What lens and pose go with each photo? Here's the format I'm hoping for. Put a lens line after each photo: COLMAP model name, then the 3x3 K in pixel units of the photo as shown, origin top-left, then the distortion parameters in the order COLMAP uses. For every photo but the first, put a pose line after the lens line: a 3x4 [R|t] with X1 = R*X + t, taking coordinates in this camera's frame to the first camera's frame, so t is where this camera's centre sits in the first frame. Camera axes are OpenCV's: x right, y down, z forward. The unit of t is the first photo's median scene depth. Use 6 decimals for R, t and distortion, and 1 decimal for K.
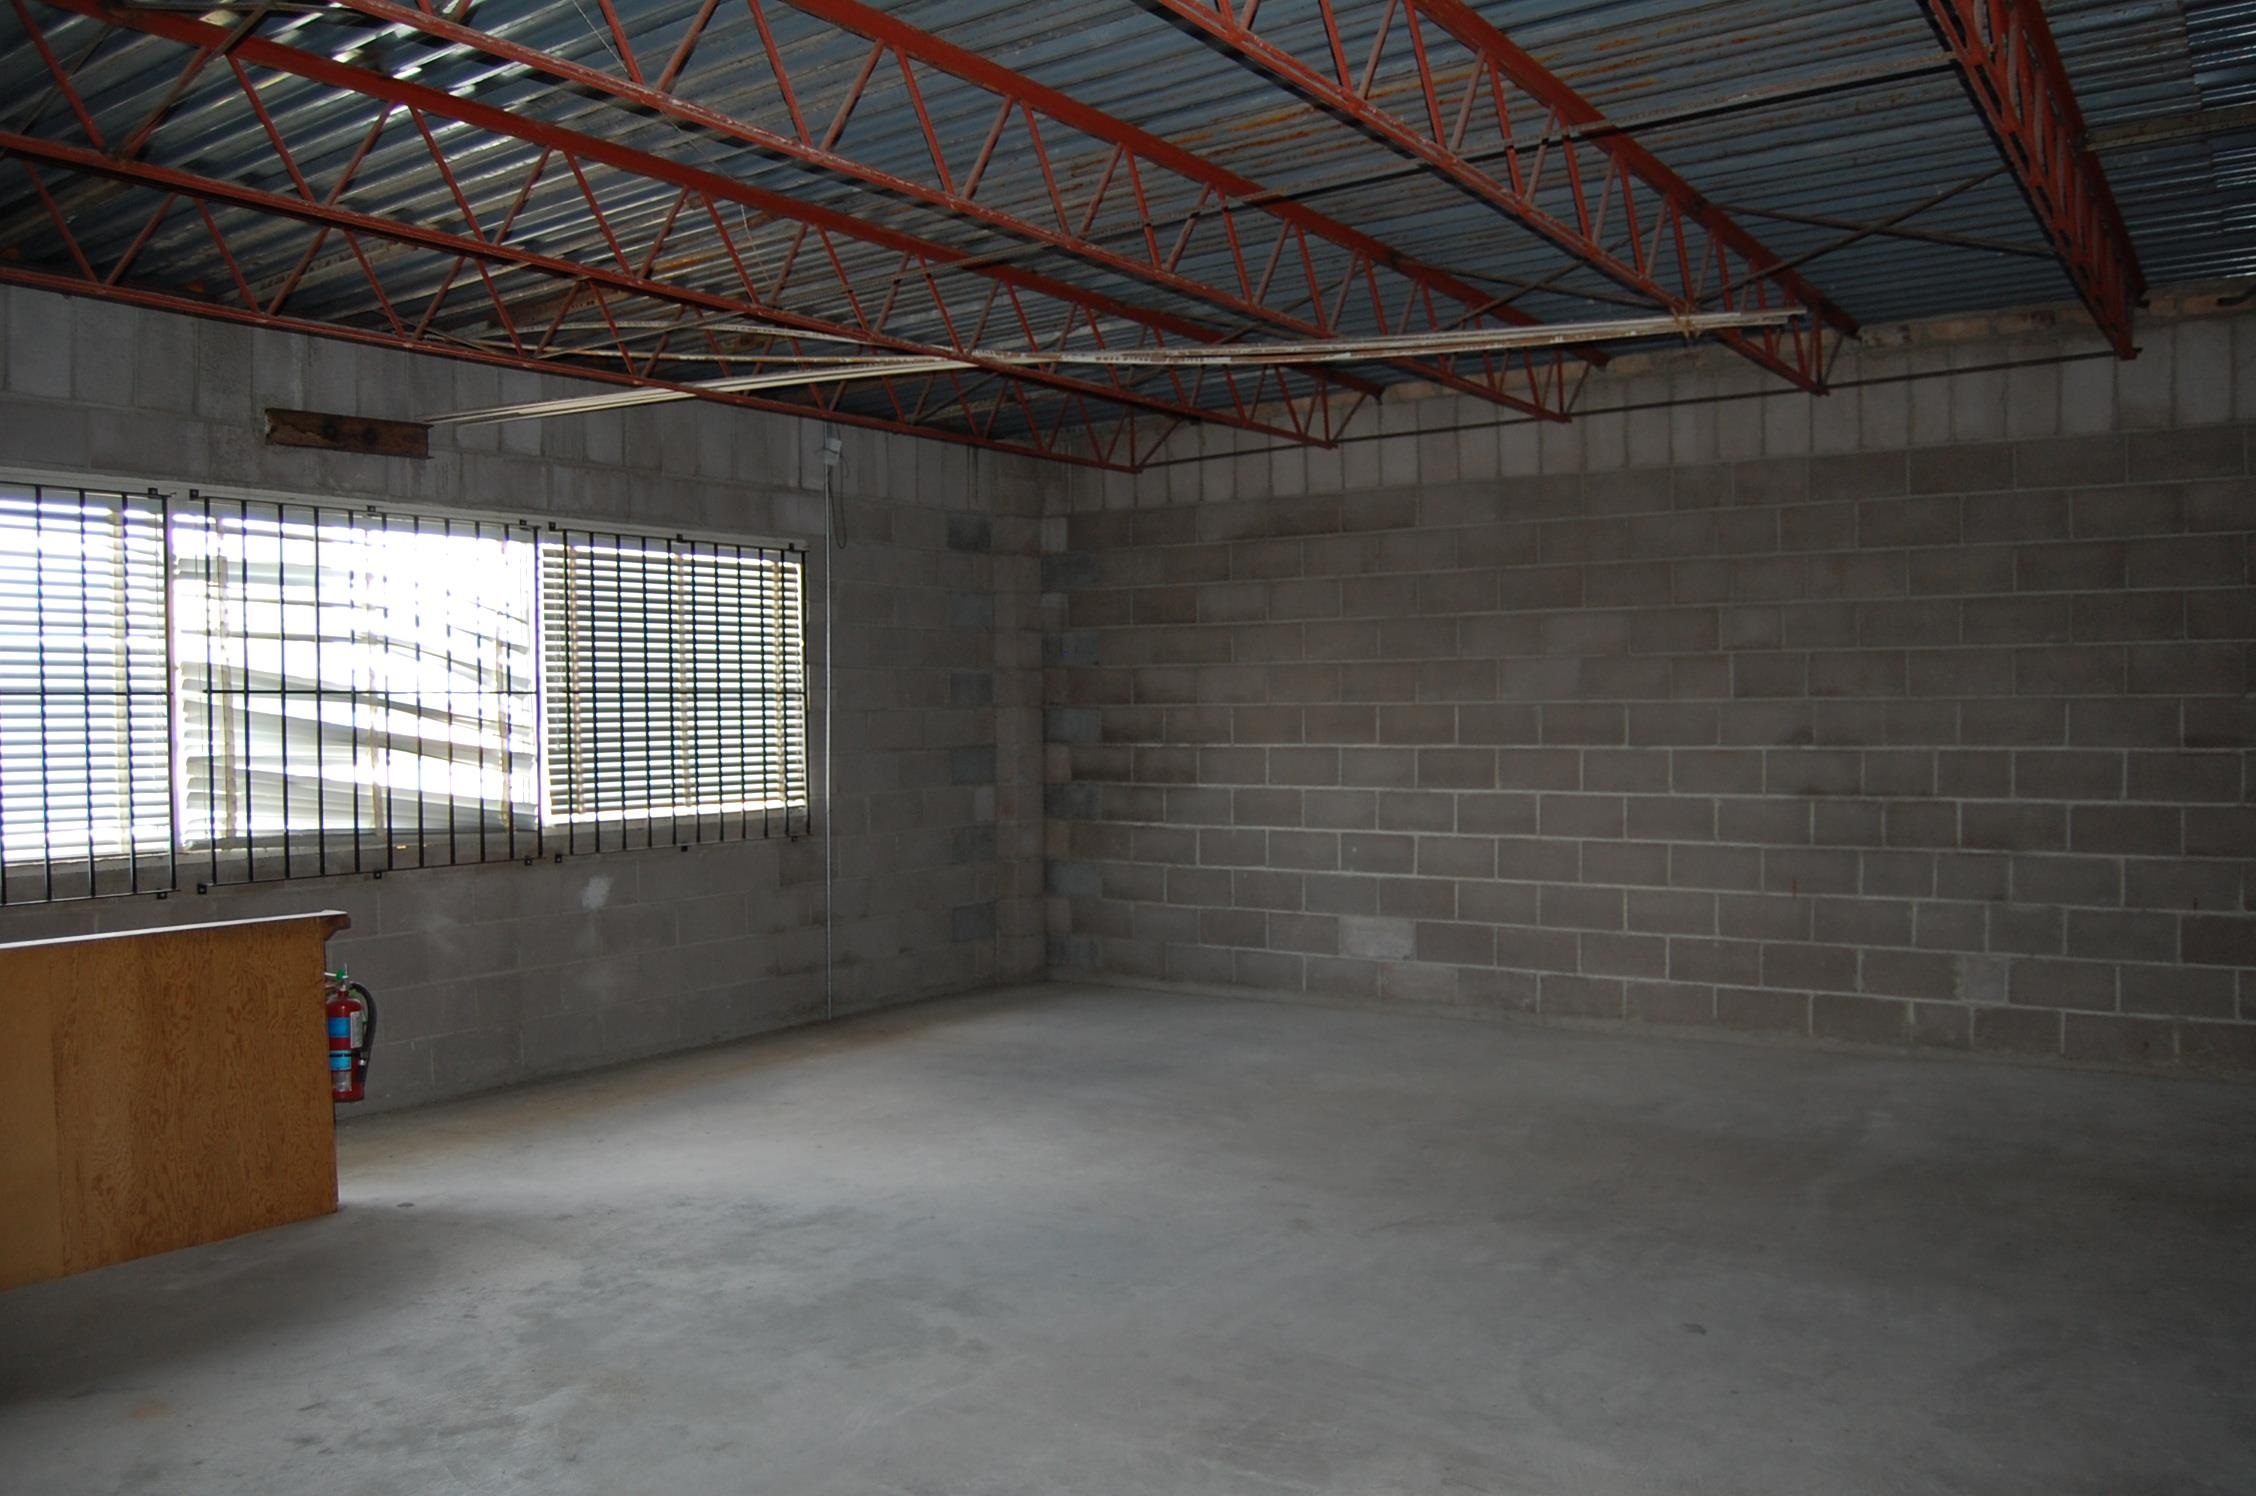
lens RADIAL K [[1750.8, 0, 1142.3], [0, 1750.8, 748.9], [0, 0, 1]] dist [-0.095661, 0.038736]
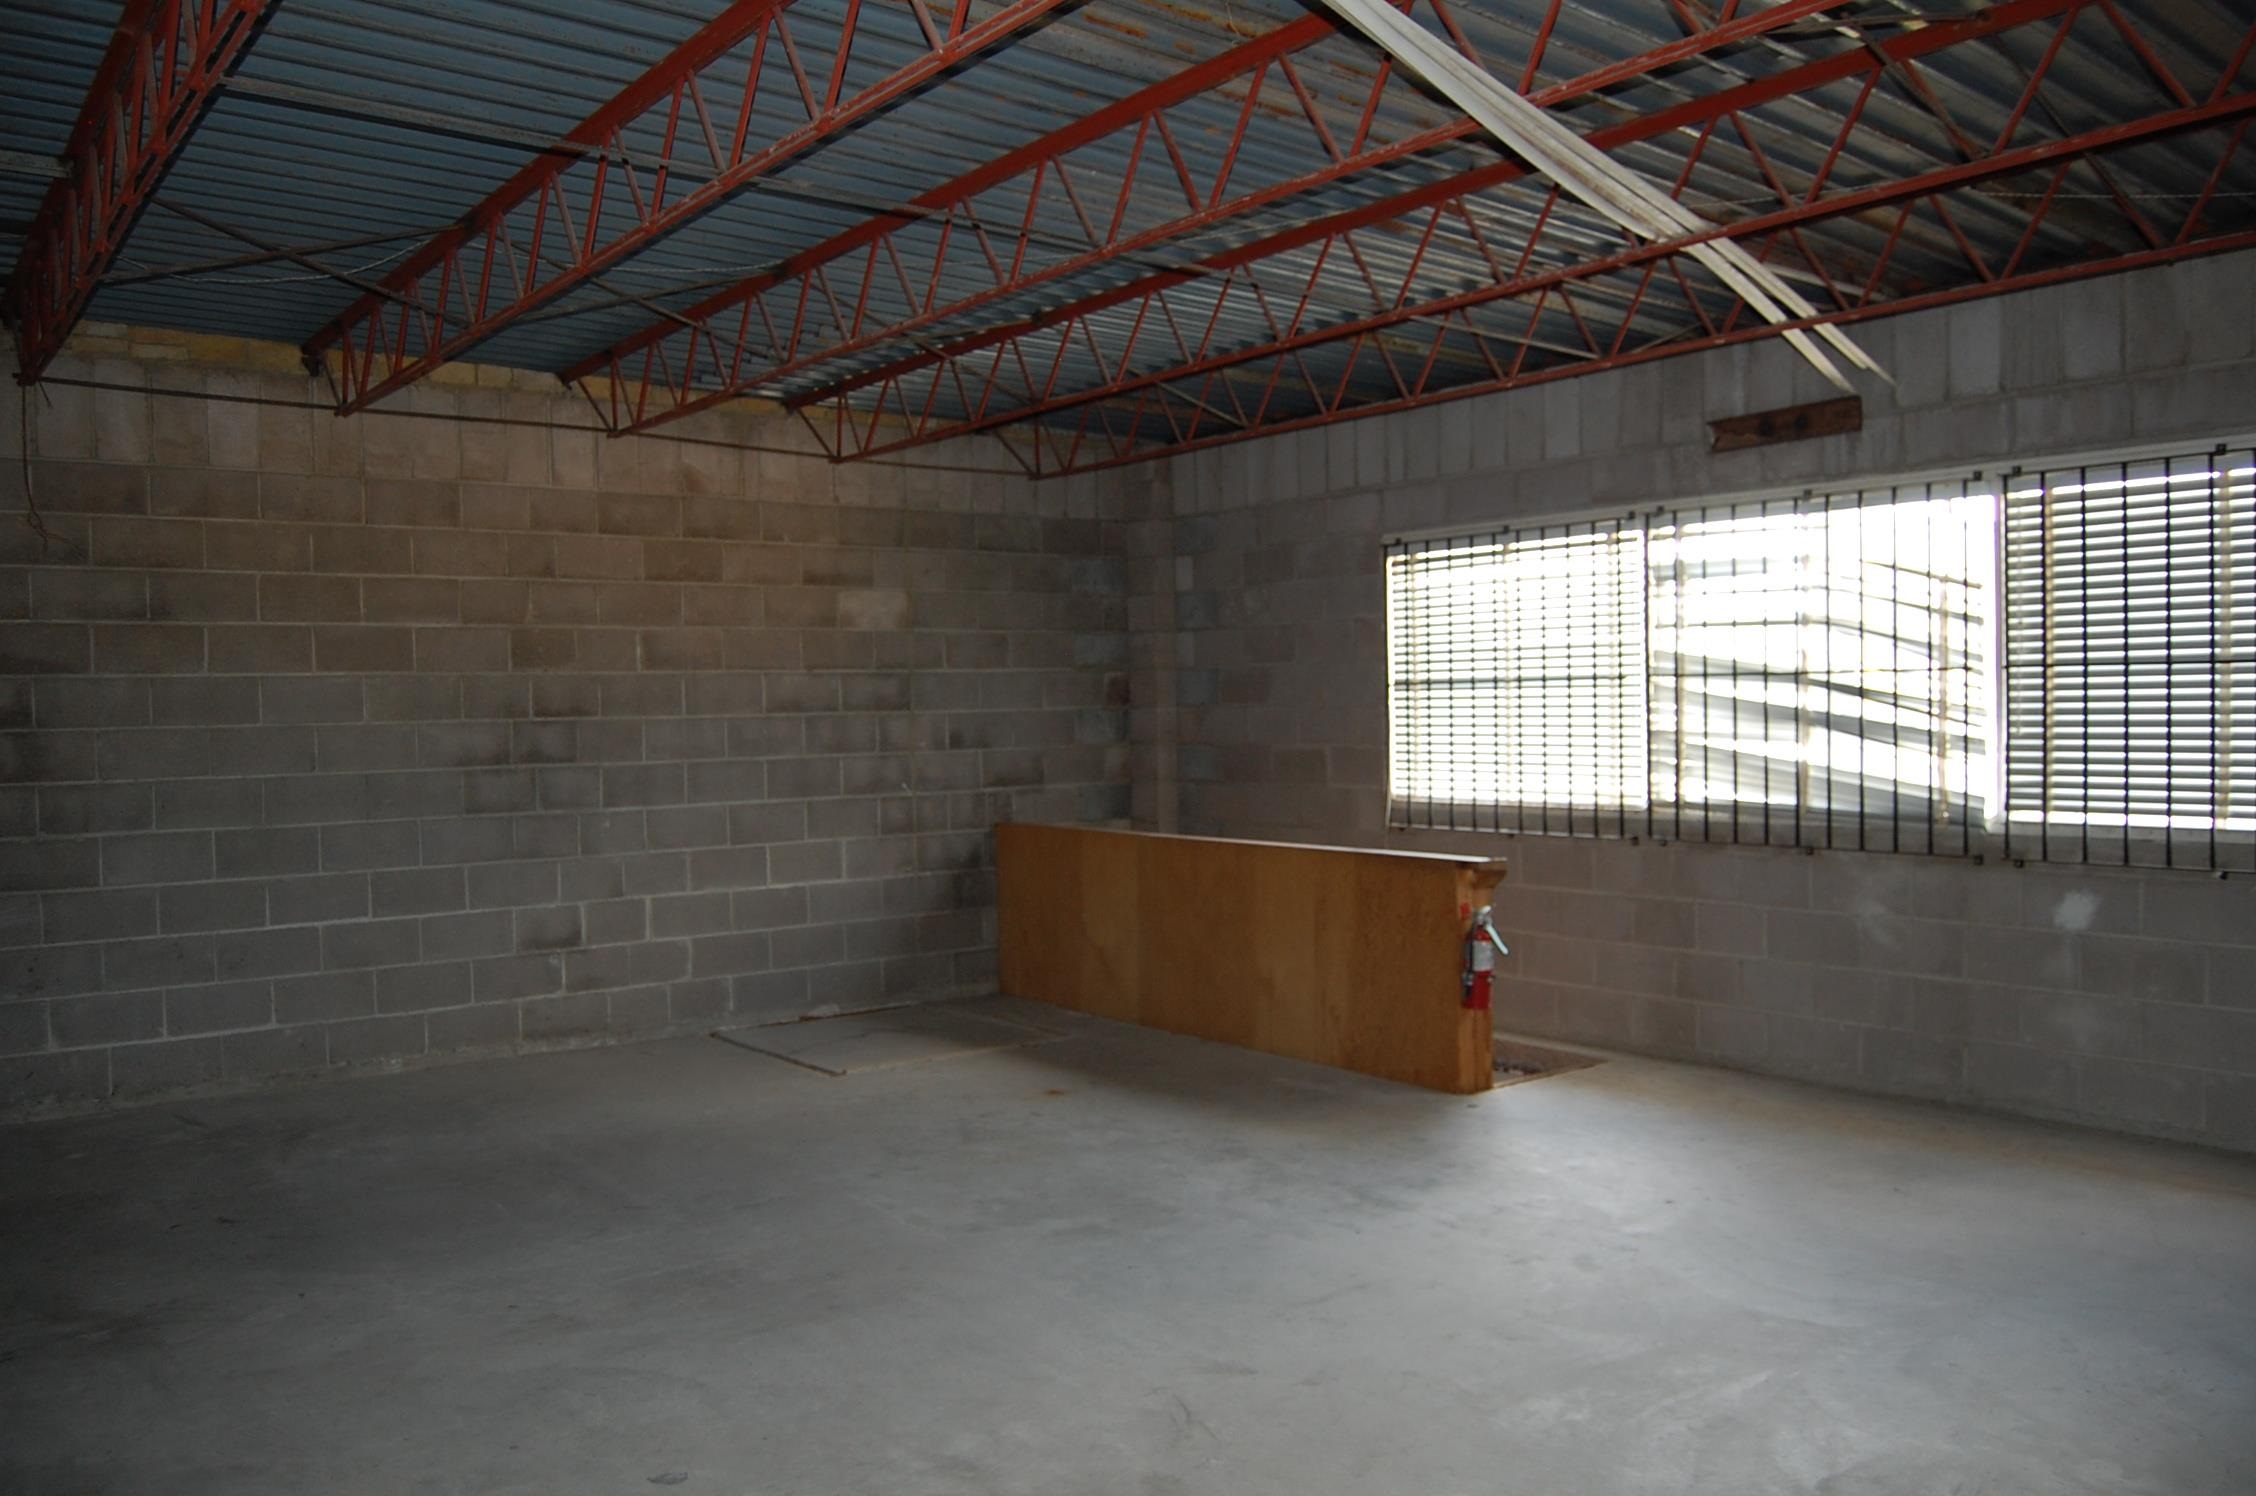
lens RADIAL K [[1750.8, 0, 1142.3], [0, 1750.8, 748.9], [0, 0, 1]] dist [-0.095661, 0.038736]
pose [[-0.297275, 0.038866, -0.954001, 0.655216], [-0.000183, 0.999169, 0.040764, -0.029425], [0.954792, 0.012293, -0.297021, 0.931846]]
